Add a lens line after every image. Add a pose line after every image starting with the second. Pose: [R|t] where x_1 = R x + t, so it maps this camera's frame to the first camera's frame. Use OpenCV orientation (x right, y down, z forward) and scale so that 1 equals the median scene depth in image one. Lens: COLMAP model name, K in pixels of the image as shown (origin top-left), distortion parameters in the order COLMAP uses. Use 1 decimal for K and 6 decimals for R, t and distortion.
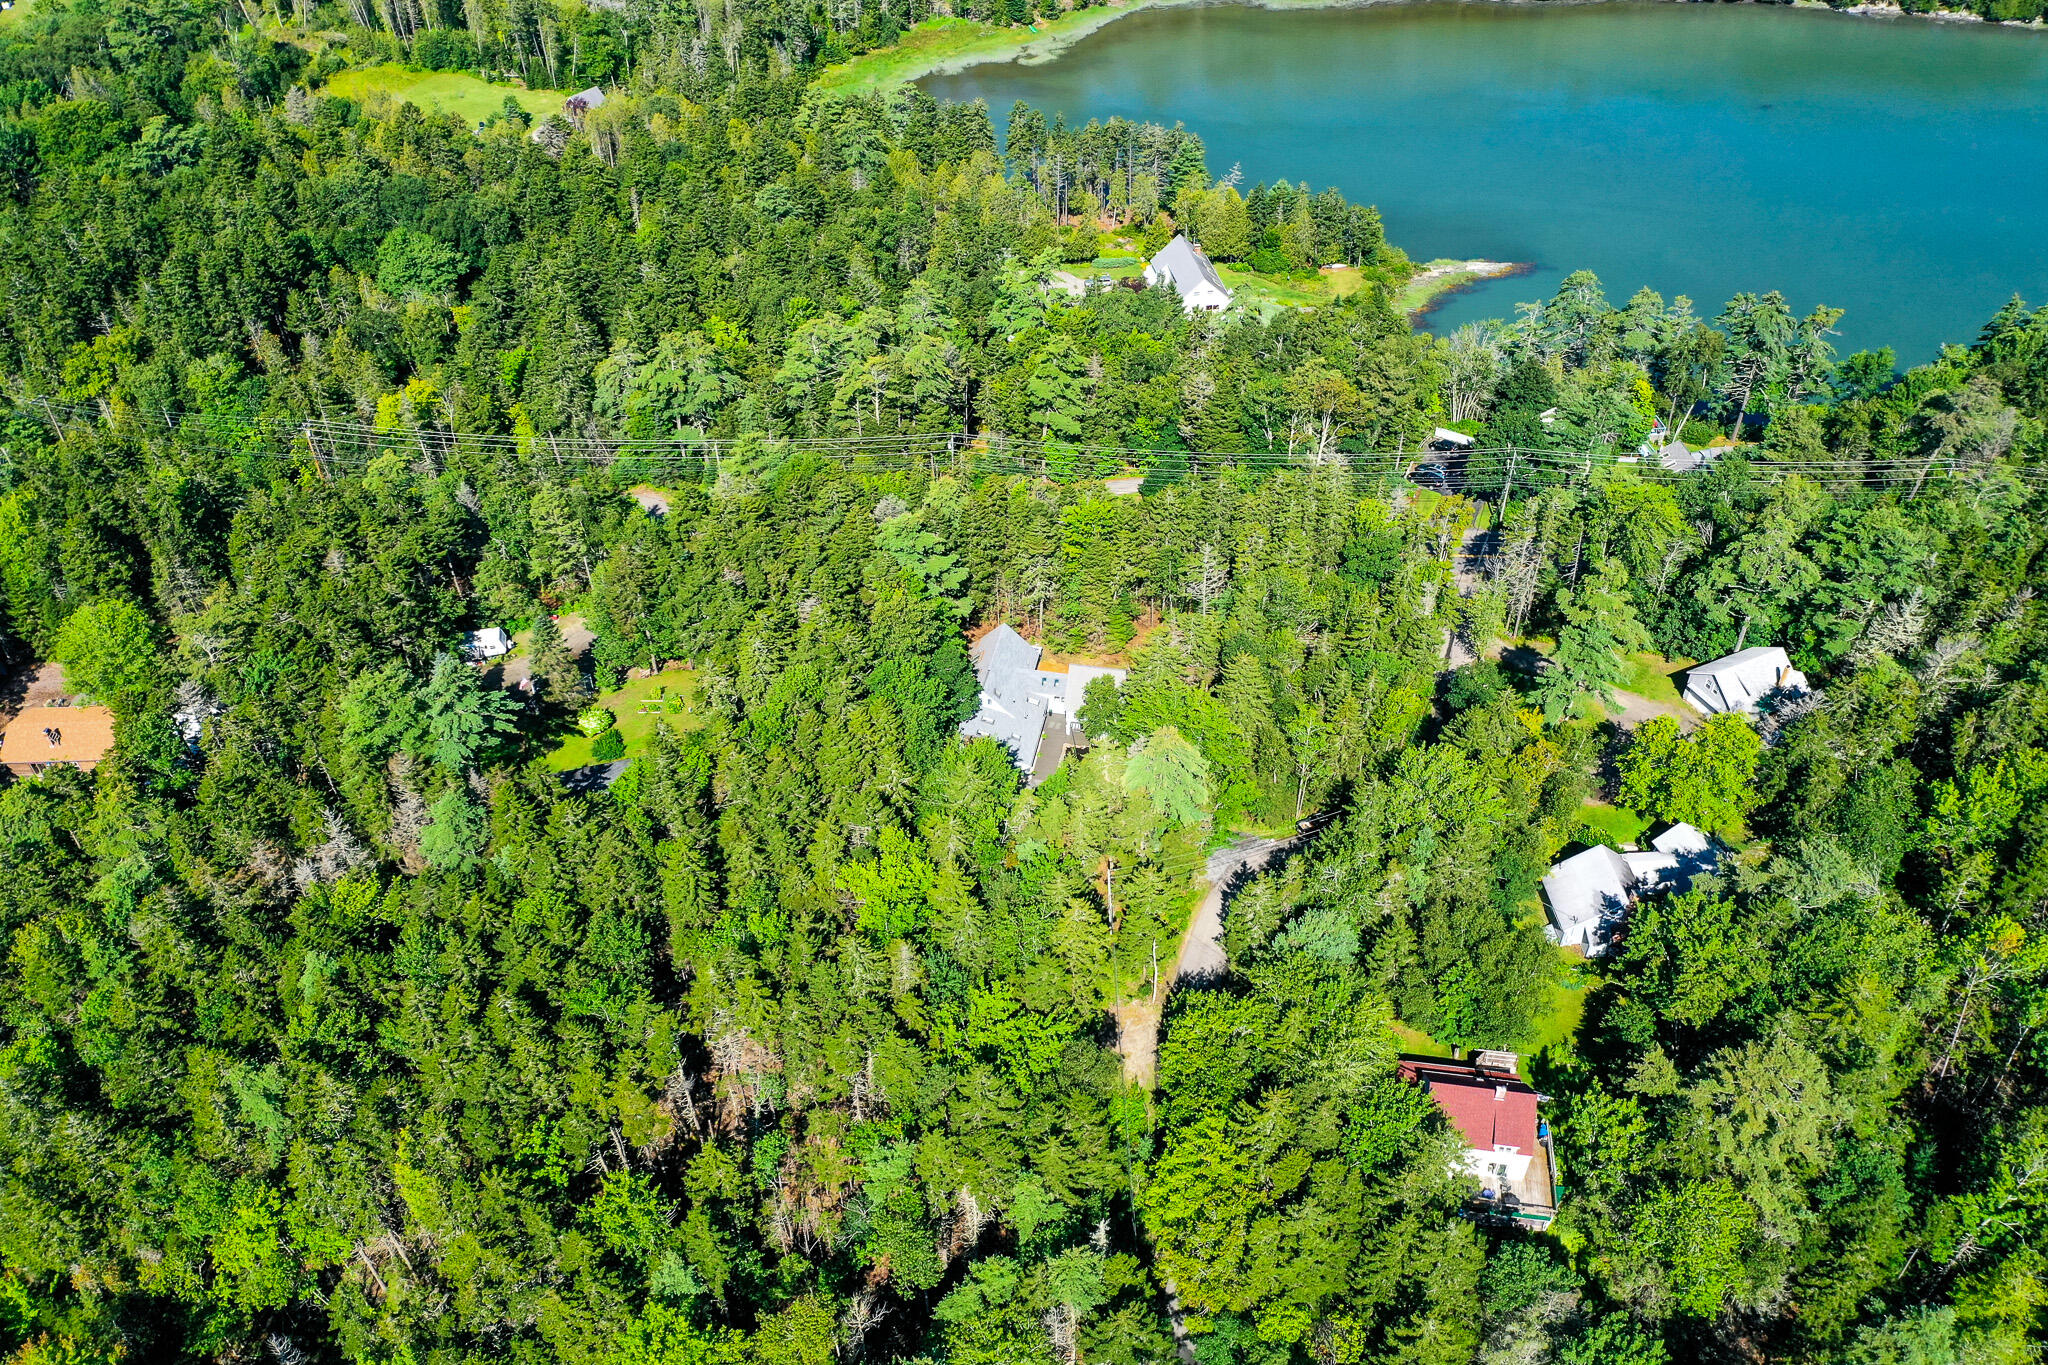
lens RADIAL K [[1586.0, 0, 1024.0], [0, 1586.0, 682.5], [0, 0, 1]] dist [-0.017602, -0.007723]
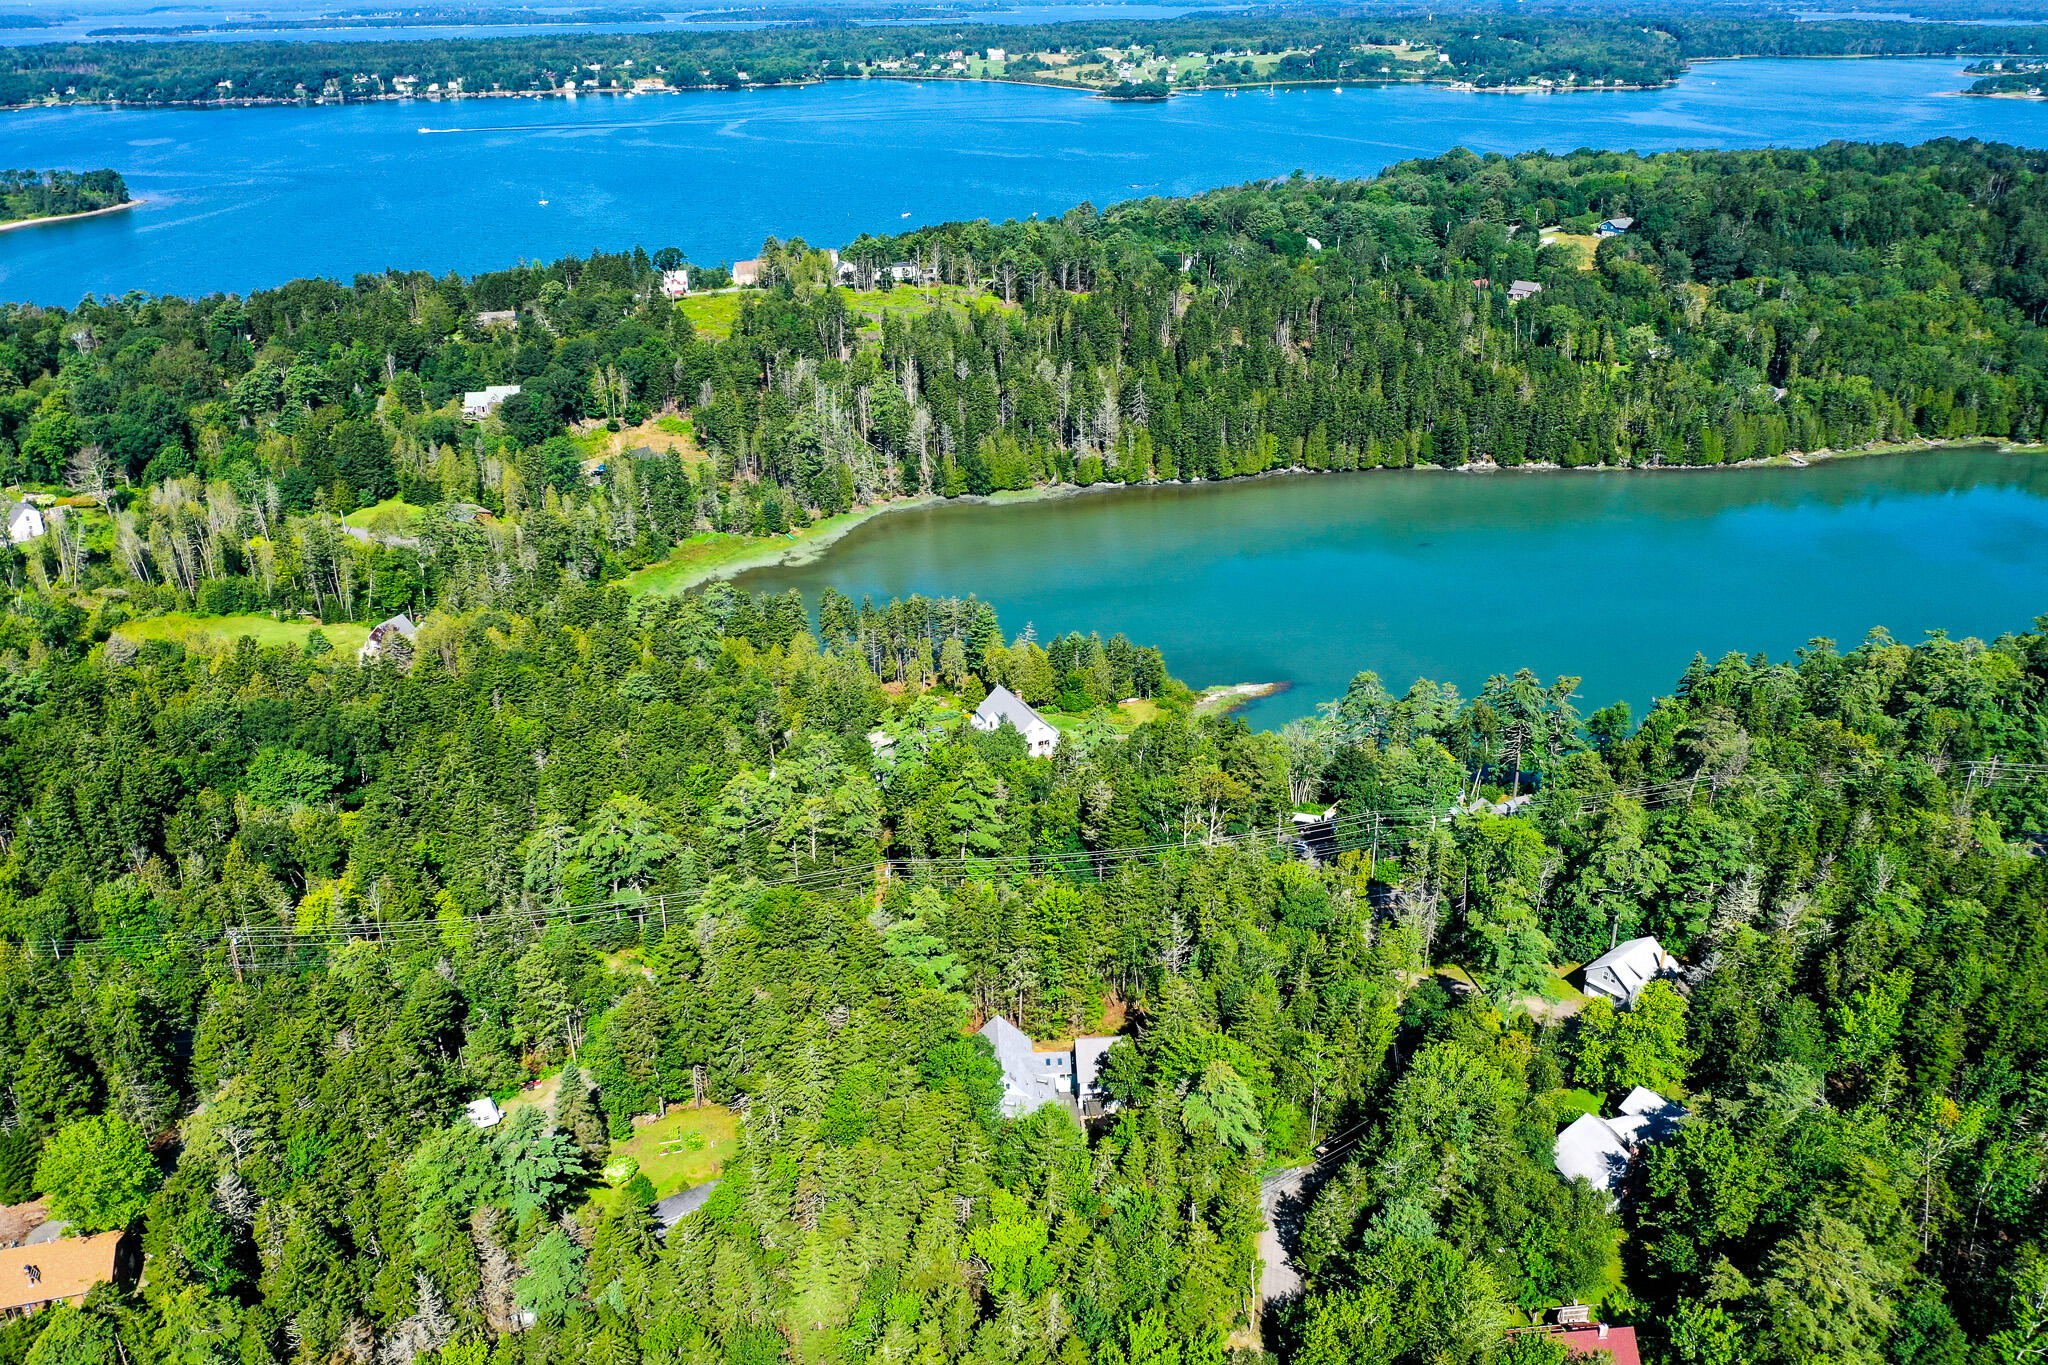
lens RADIAL K [[1586.0, 0, 1024.0], [0, 1586.0, 682.5], [0, 0, 1]] dist [-0.017602, -0.007723]
pose [[0.969782, -0.097712, 0.223550, -0.184785], [0.161201, 0.944419, -0.286509, 0.052080], [-0.183129, 0.313888, 0.931632, -0.058110]]
